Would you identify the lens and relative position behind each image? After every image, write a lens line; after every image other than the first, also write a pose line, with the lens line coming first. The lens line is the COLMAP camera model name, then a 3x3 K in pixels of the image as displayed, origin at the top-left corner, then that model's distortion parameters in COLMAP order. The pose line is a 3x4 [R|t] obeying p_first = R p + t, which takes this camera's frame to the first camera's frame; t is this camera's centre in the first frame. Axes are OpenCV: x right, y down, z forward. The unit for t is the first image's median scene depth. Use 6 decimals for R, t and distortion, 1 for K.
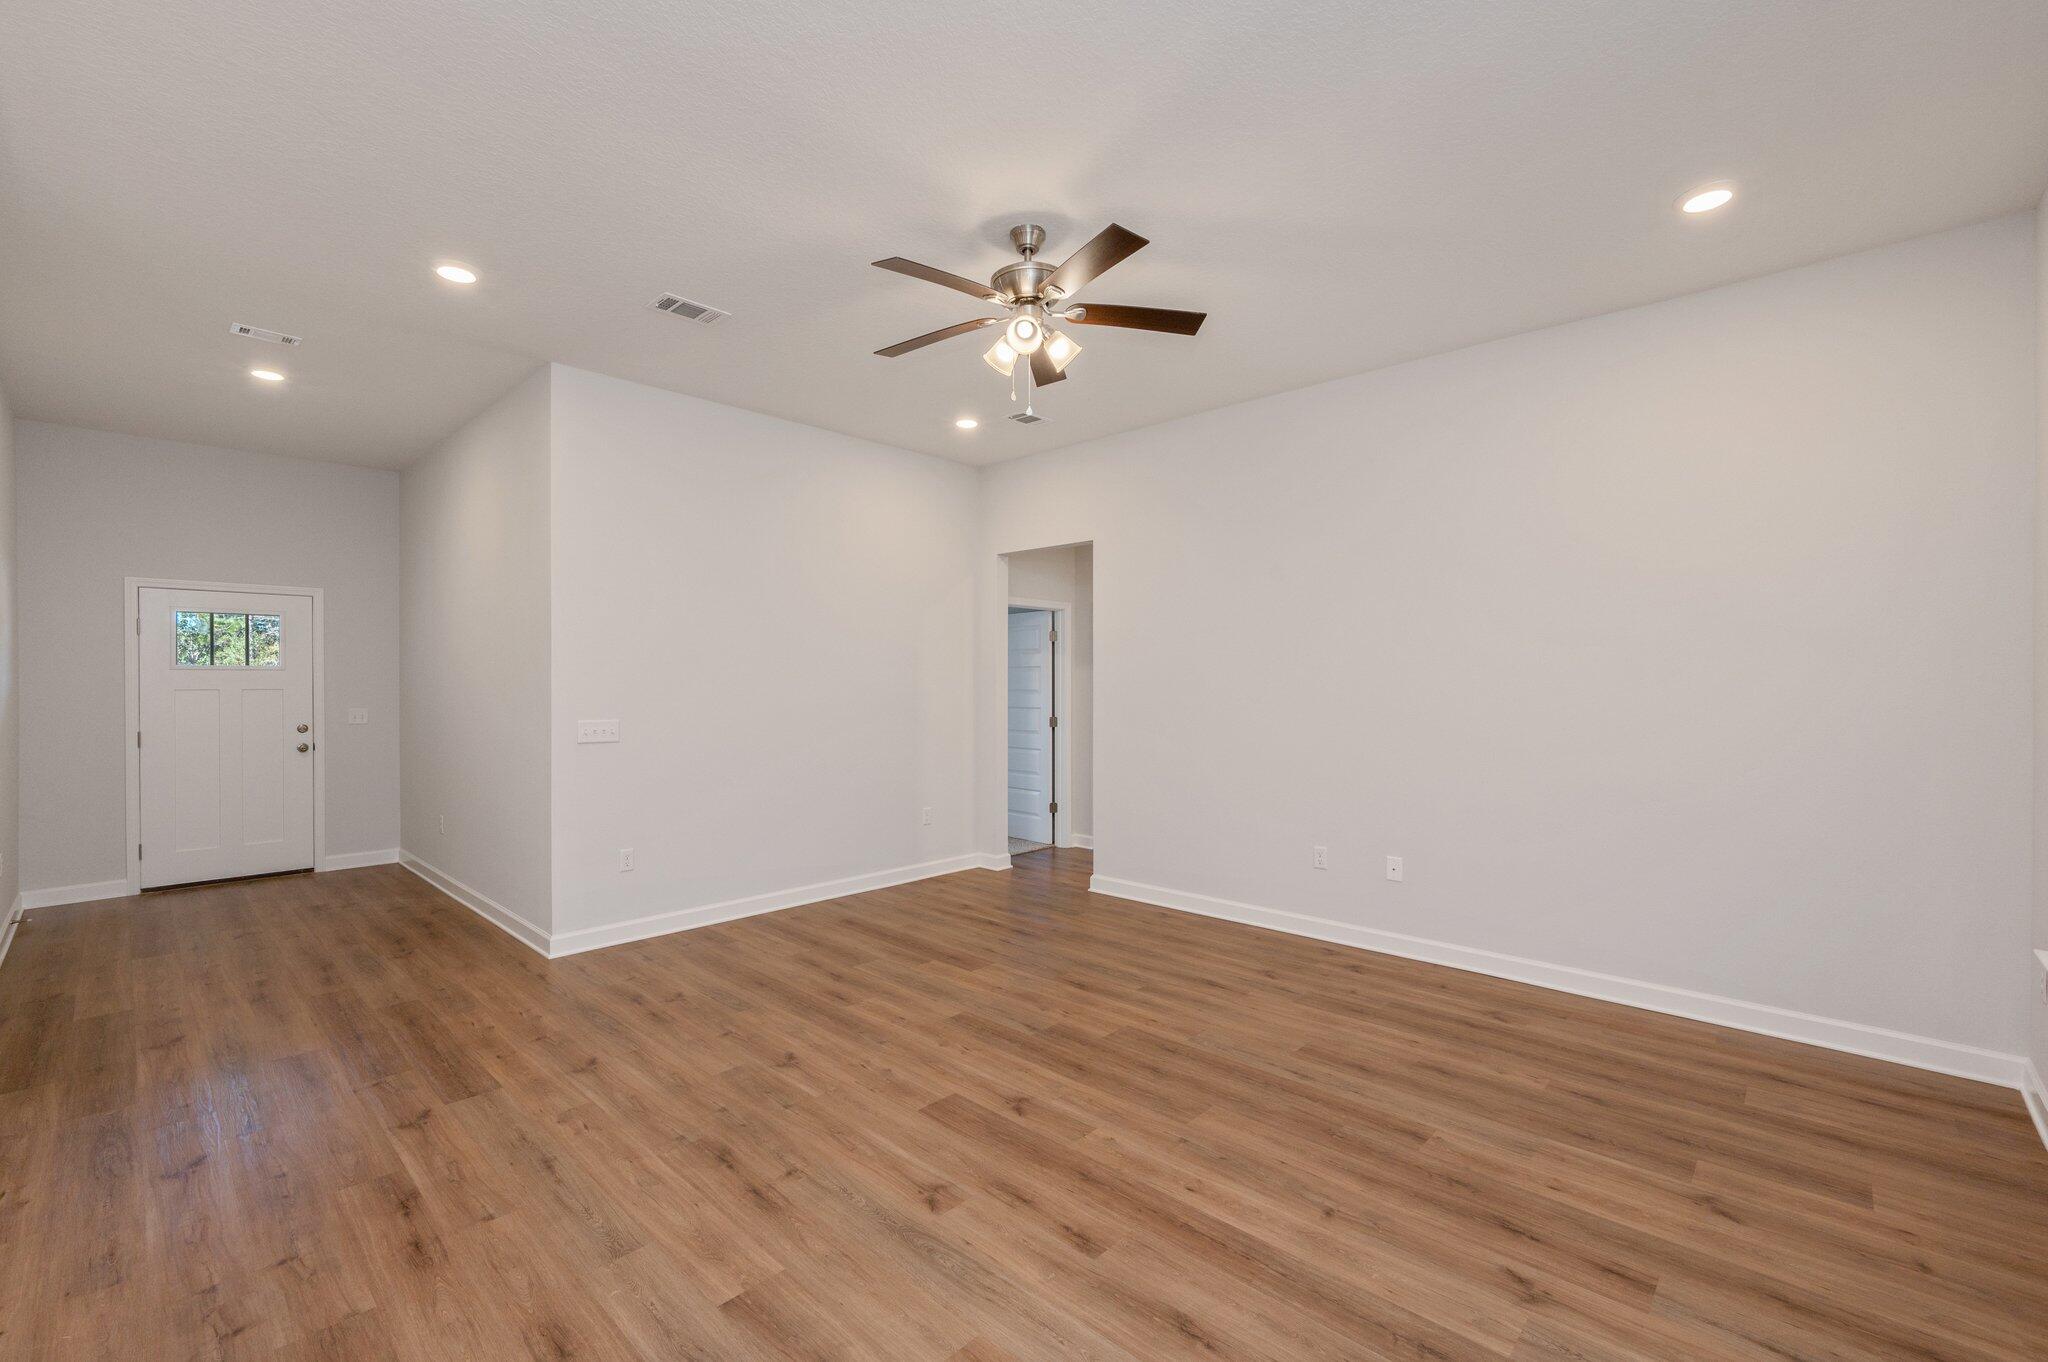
lens RADIAL K [[863.3, 0, 1029.5], [0, 863.3, 682.1], [0, 0, 1]] dist [0.000102, -0.000303]
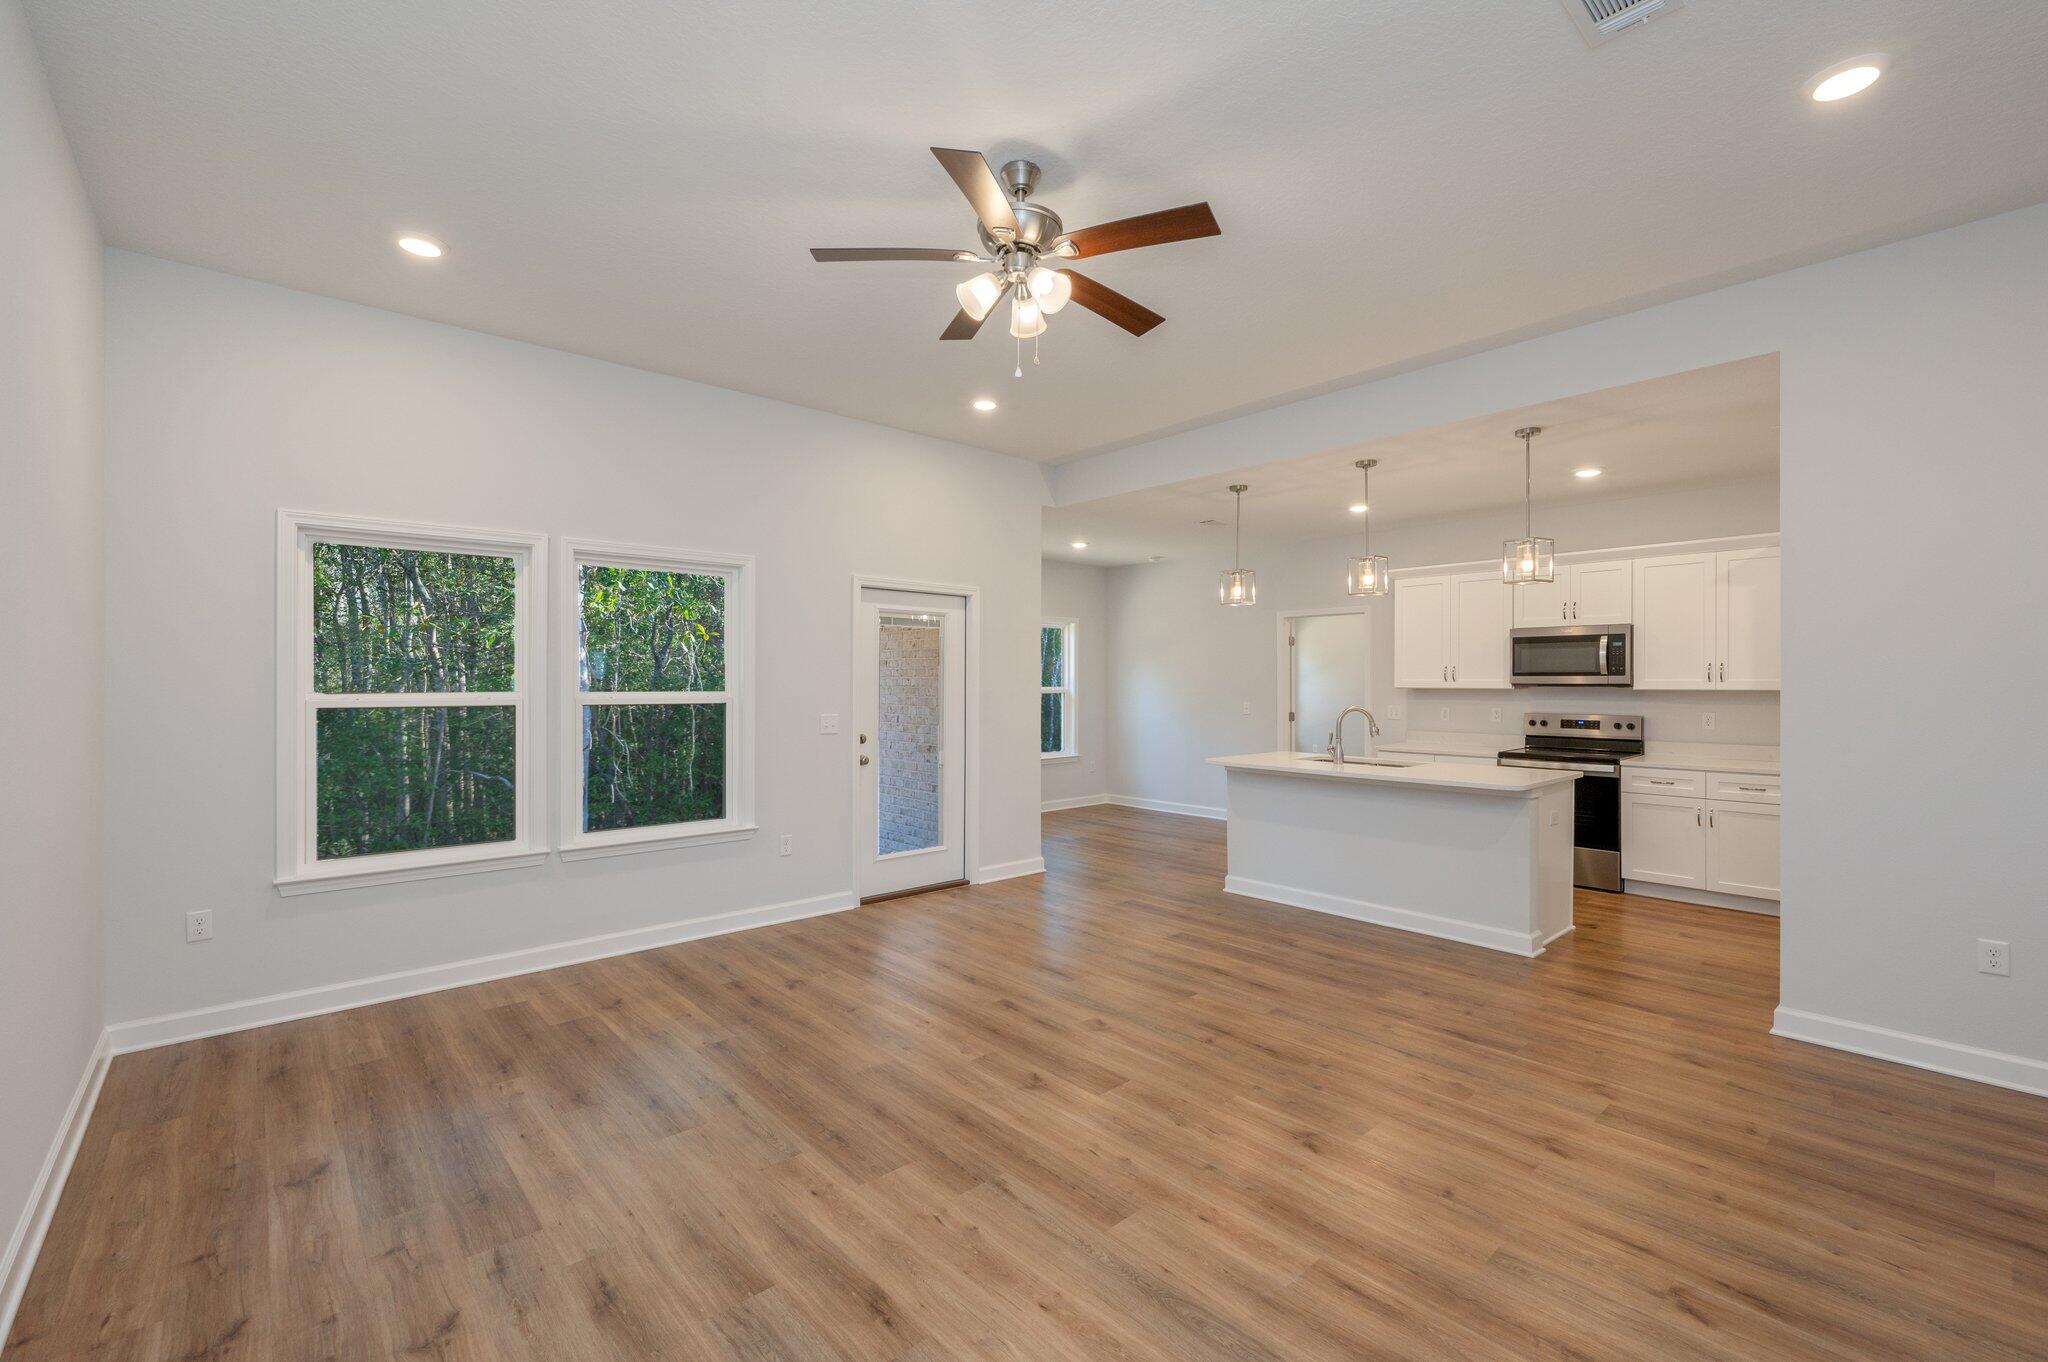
lens RADIAL K [[863.3, 0, 1029.5], [0, 863.3, 682.1], [0, 0, 1]] dist [0.000102, -0.000303]
pose [[-0.996651, -0.000041, 0.081774, -0.083391], [-0.000002, 1.000000, 0.000477, 0.002172], [-0.081774, 0.000475, -0.996651, 1.876684]]
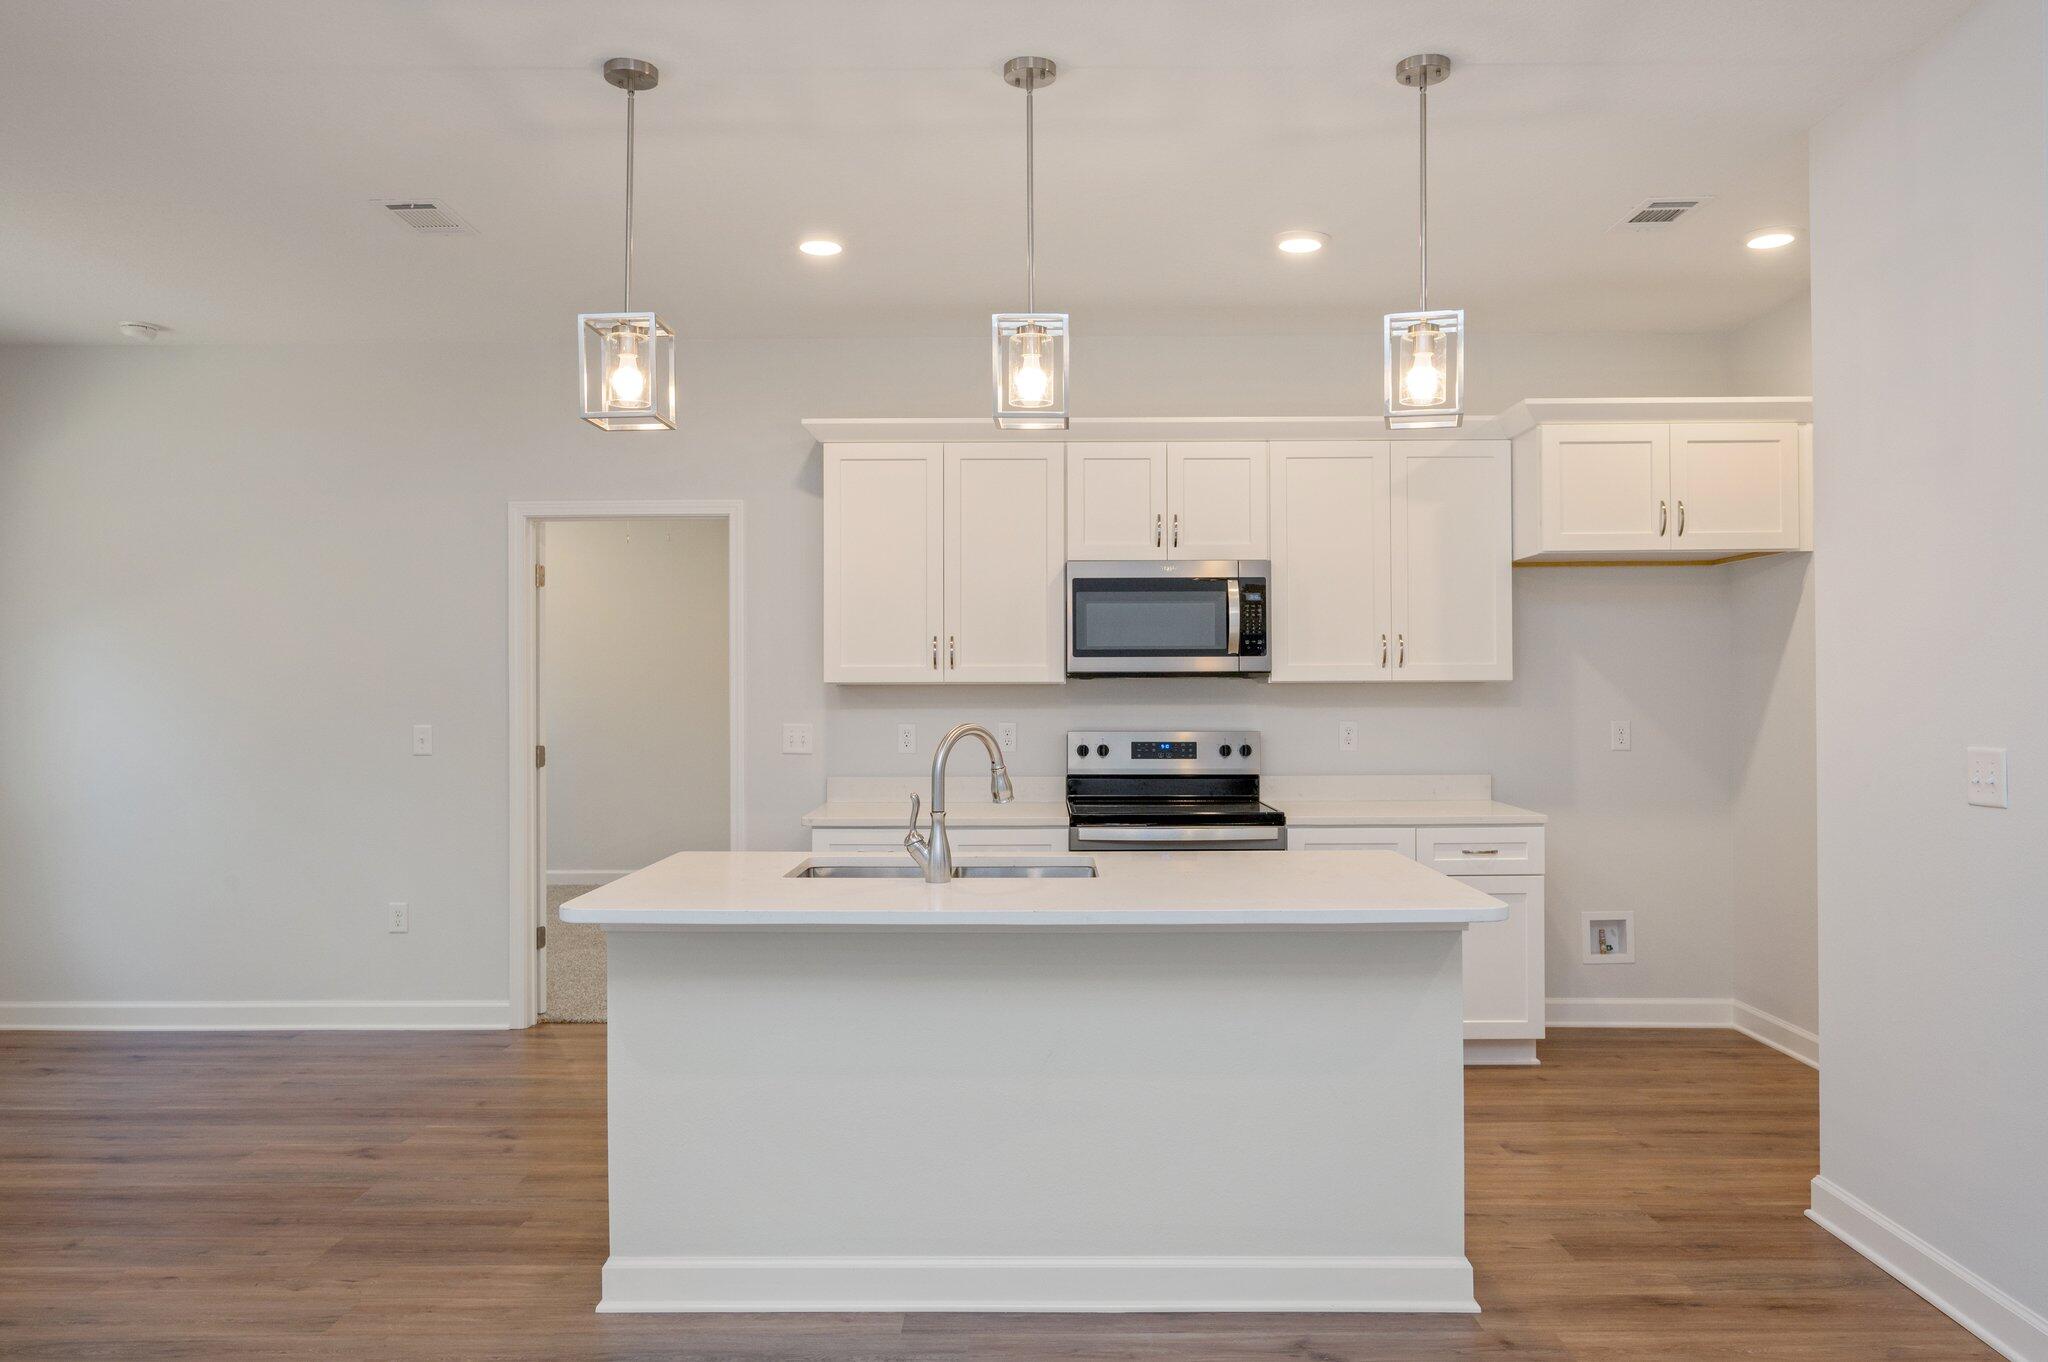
lens RADIAL K [[1399.0, 0, 1031.2], [0, 1399.0, 681.7], [0, 0, 1]] dist [0.005738, 0.000892]
pose [[-0.734800, -0.000219, -0.678284, 0.086409], [0.003816, 0.999983, -0.004457, 0.025060], [0.678274, -0.005863, -0.734786, 0.911583]]
